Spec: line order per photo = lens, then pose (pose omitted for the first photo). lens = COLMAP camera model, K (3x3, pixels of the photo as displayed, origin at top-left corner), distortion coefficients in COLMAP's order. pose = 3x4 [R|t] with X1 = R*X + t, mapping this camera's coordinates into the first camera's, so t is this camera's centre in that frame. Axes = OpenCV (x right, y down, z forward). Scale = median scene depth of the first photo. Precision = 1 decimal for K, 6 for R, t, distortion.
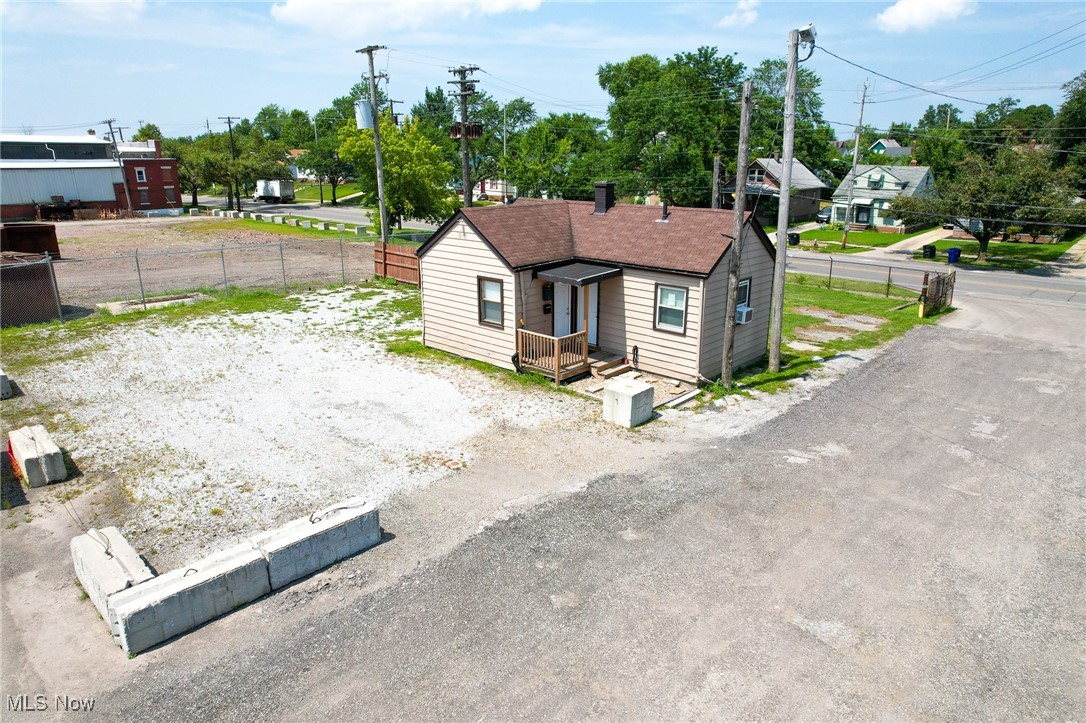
lens RADIAL K [[690.3, 0, 547.4], [0, 690.3, 377.0], [0, 0, 1]] dist [-0.079833, 0.063324]
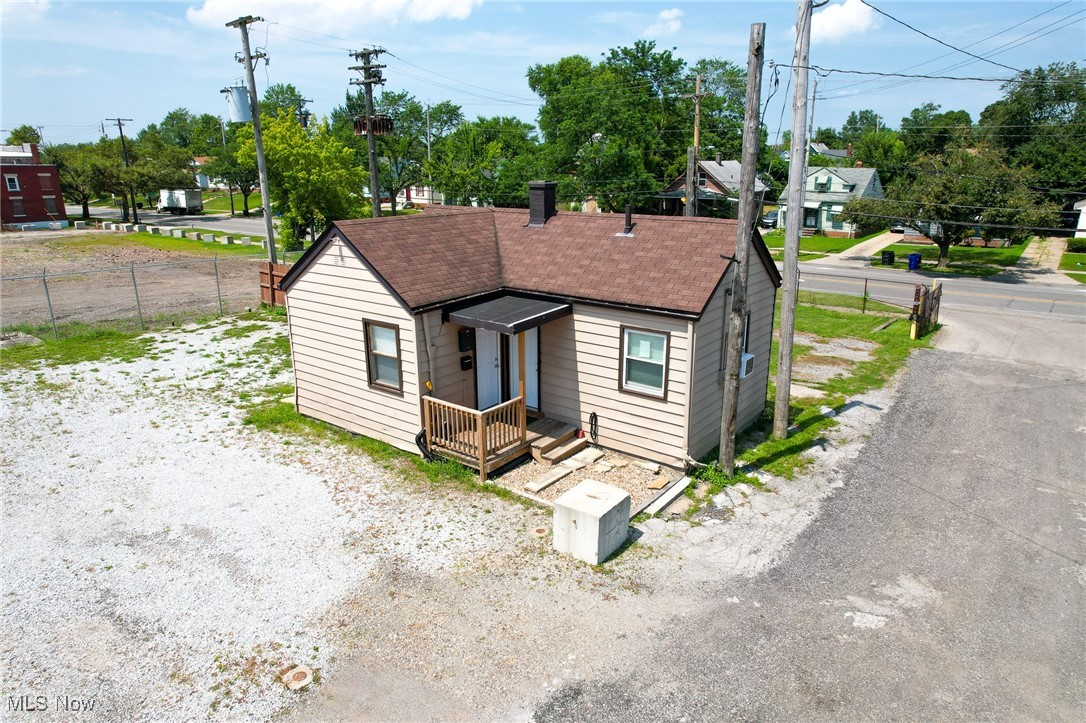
lens RADIAL K [[690.3, 0, 547.4], [0, 690.3, 377.0], [0, 0, 1]] dist [-0.079833, 0.063324]
pose [[0.995494, -0.031480, 0.089443, 0.013899], [0.032352, 0.999442, -0.008320, -0.056577], [-0.089131, 0.011177, 0.995957, 0.220309]]
